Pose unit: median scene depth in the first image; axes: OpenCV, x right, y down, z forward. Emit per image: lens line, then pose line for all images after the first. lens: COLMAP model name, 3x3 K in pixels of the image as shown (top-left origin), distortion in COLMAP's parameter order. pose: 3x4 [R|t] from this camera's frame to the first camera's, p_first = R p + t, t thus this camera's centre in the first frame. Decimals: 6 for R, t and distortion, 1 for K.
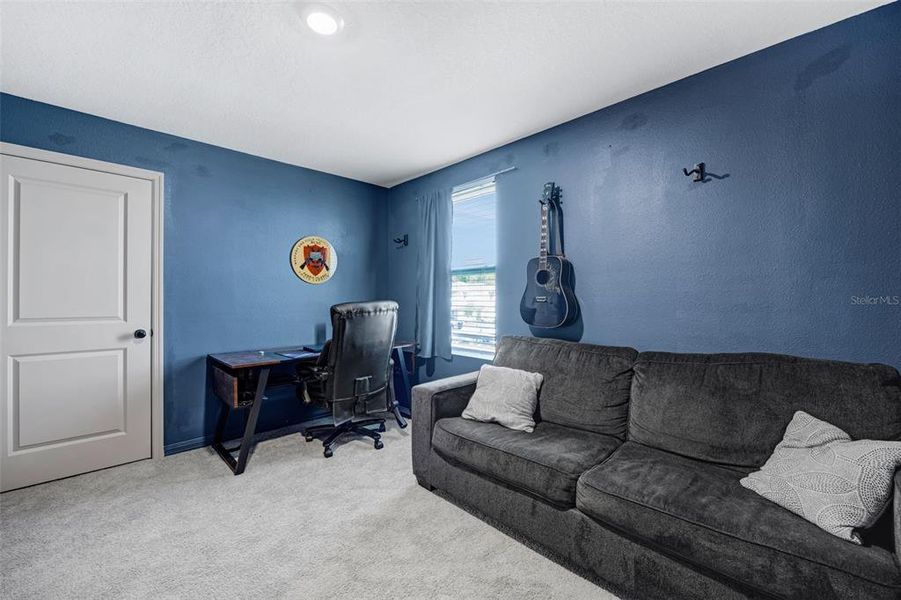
lens RADIAL K [[356.4, 0, 451.1], [0, 356.4, 299.0], [0, 0, 1]] dist [-0.001587, -0.000585]
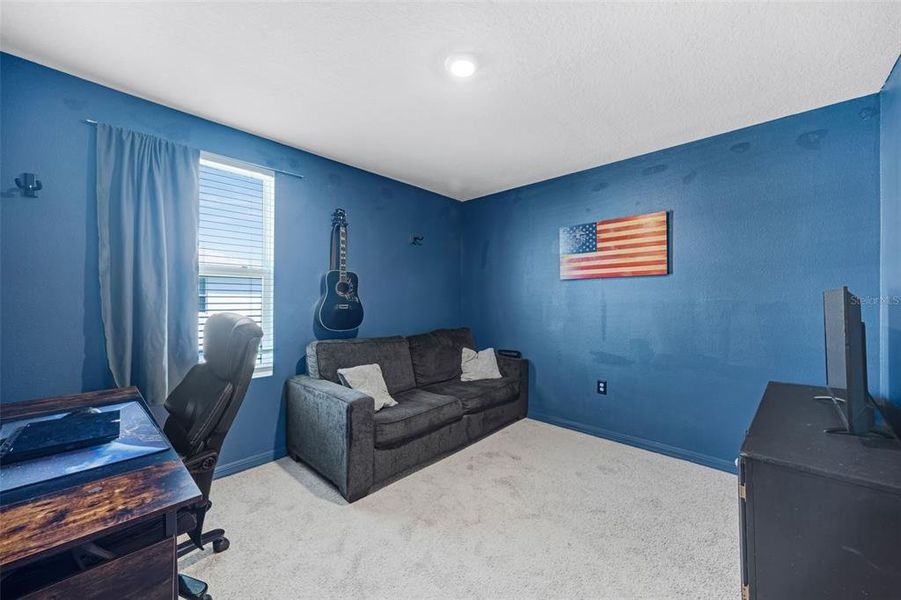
lens RADIAL K [[356.4, 0, 451.1], [0, 356.4, 299.0], [0, 0, 1]] dist [-0.001587, -0.000585]
pose [[-0.058079, 0.010182, 0.998260, -0.964308], [-0.000738, 0.999947, -0.010242, -0.013775], [-0.998312, -0.001332, -0.058068, 0.718848]]
